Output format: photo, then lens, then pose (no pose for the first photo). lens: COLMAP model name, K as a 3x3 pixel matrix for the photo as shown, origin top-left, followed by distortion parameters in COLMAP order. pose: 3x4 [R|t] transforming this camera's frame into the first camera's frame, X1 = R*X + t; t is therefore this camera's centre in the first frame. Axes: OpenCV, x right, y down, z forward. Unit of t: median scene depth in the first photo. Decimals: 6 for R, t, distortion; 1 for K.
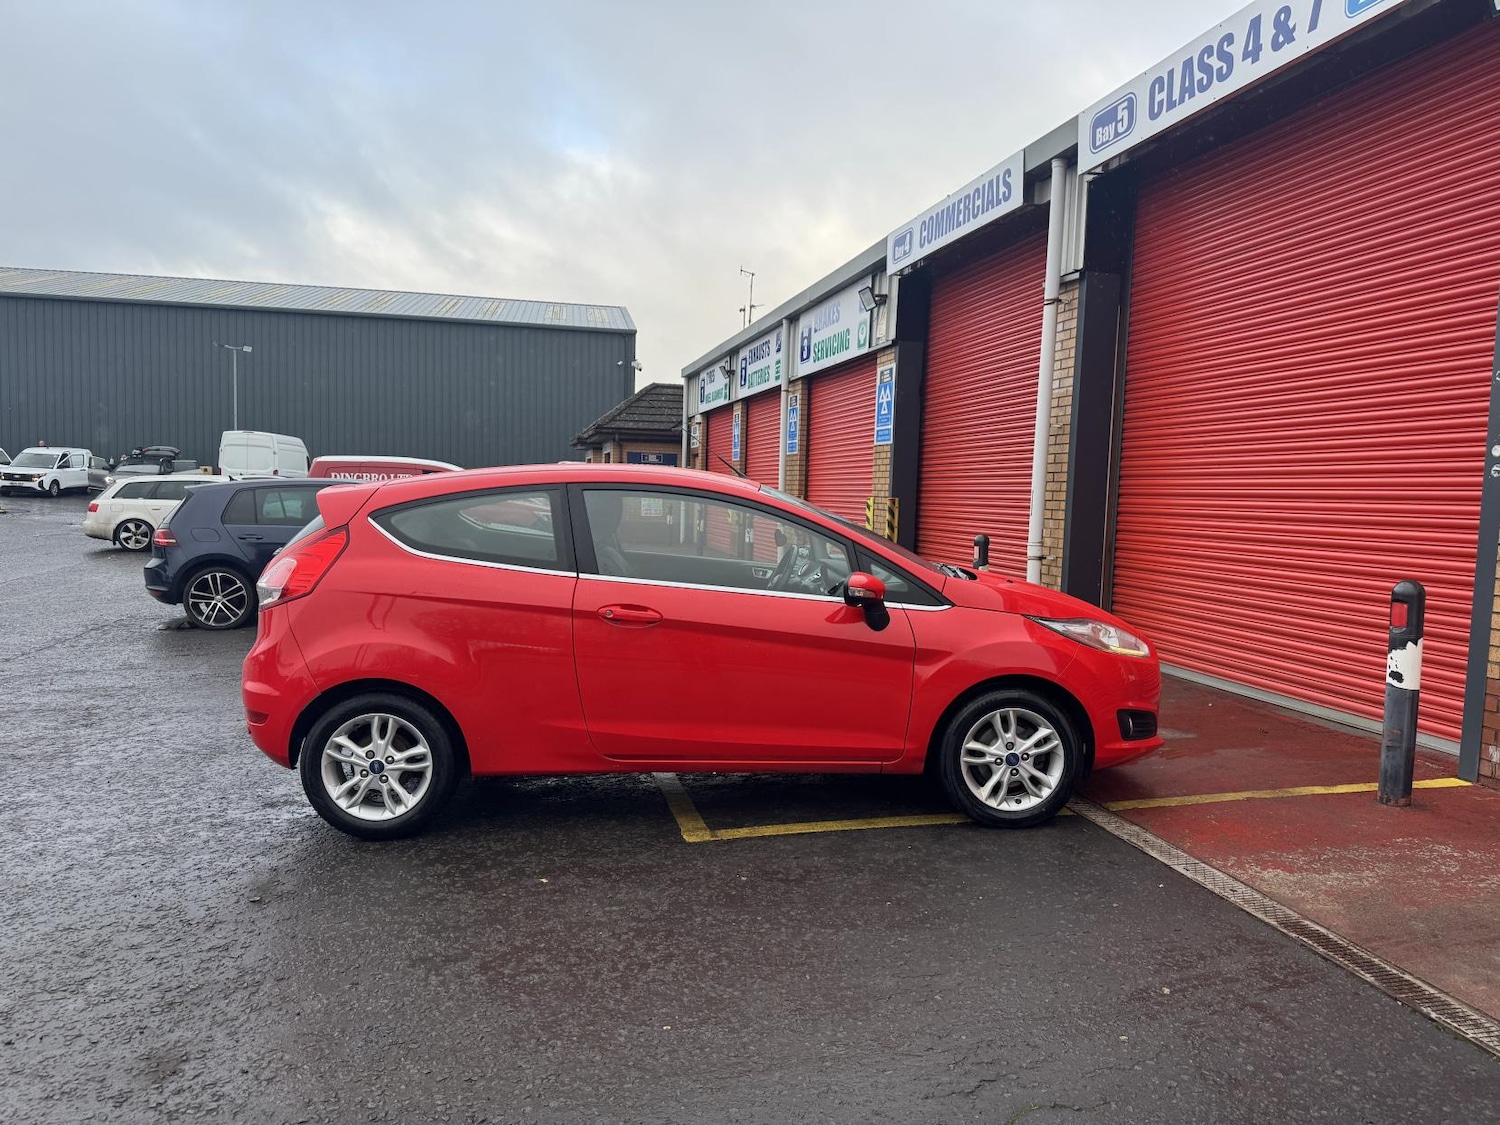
lens RADIAL K [[1048.1, 0, 745.5], [0, 1048.1, 570.4], [0, 0, 1]] dist [0.042645, -0.045536]
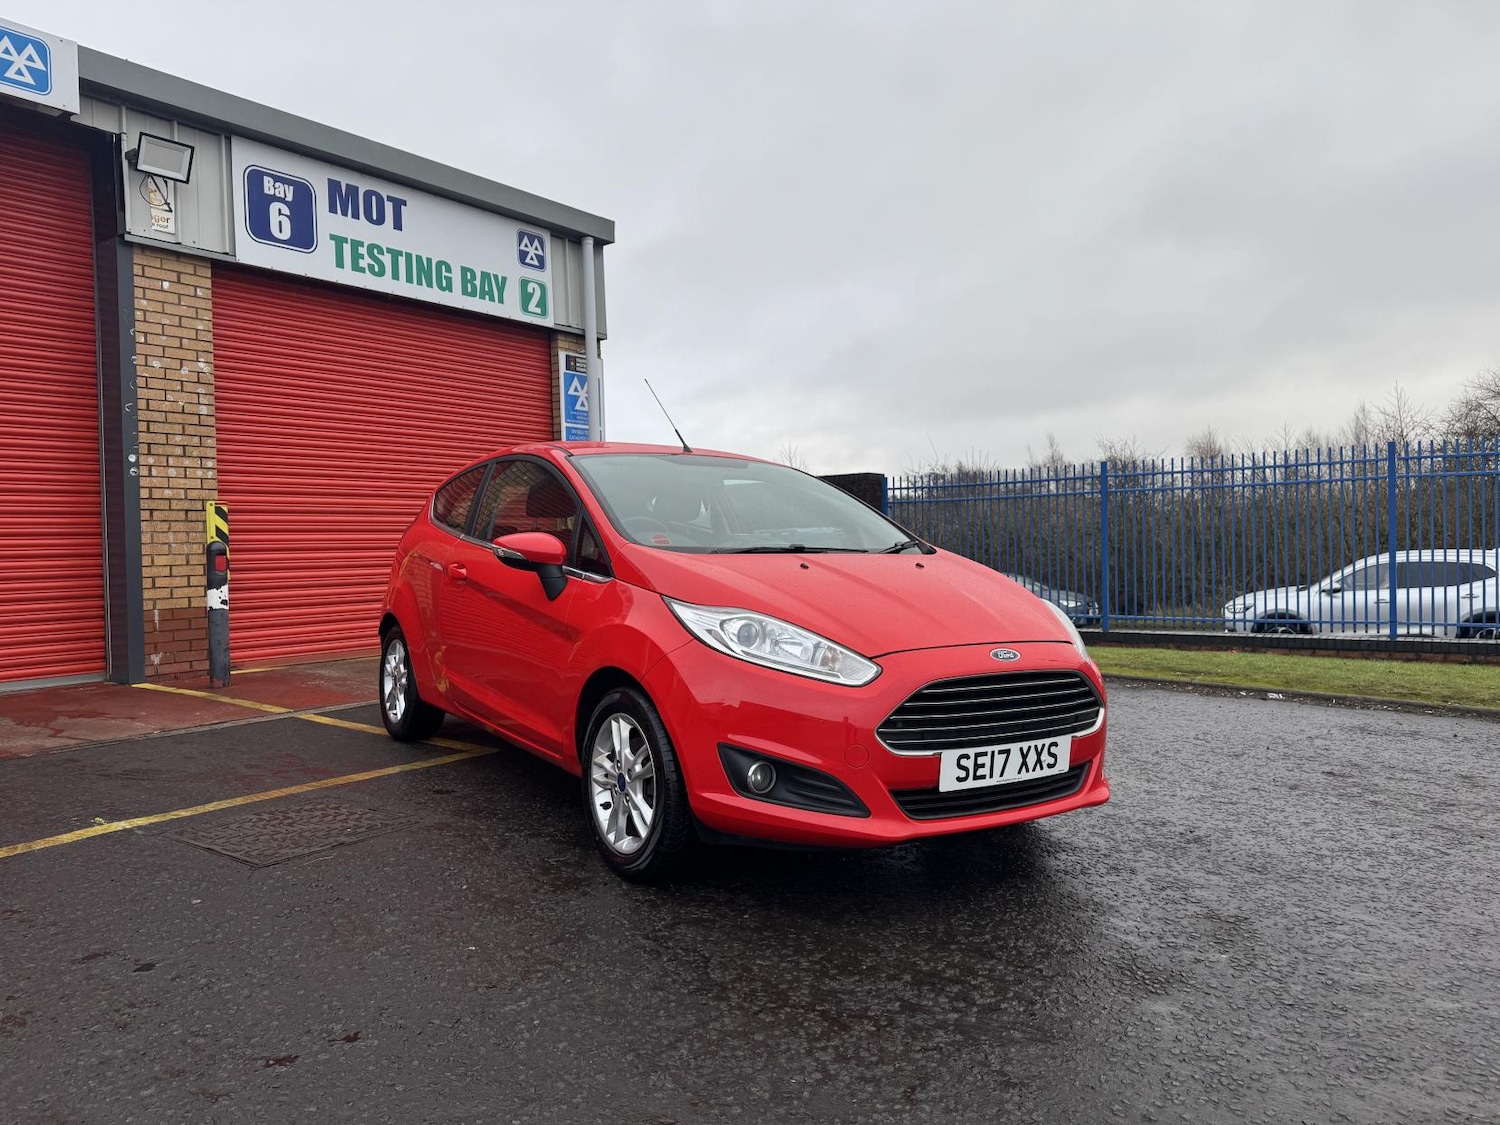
lens RADIAL K [[1048.1, 0, 757.8], [0, 1048.1, 565.4], [0, 0, 1]] dist [0.042645, -0.045536]
pose [[-0.643680, -0.026625, 0.764831, -0.747560], [0.061448, 0.994370, 0.086331, -0.027927], [-0.762824, 0.102567, -0.638420, 0.968381]]
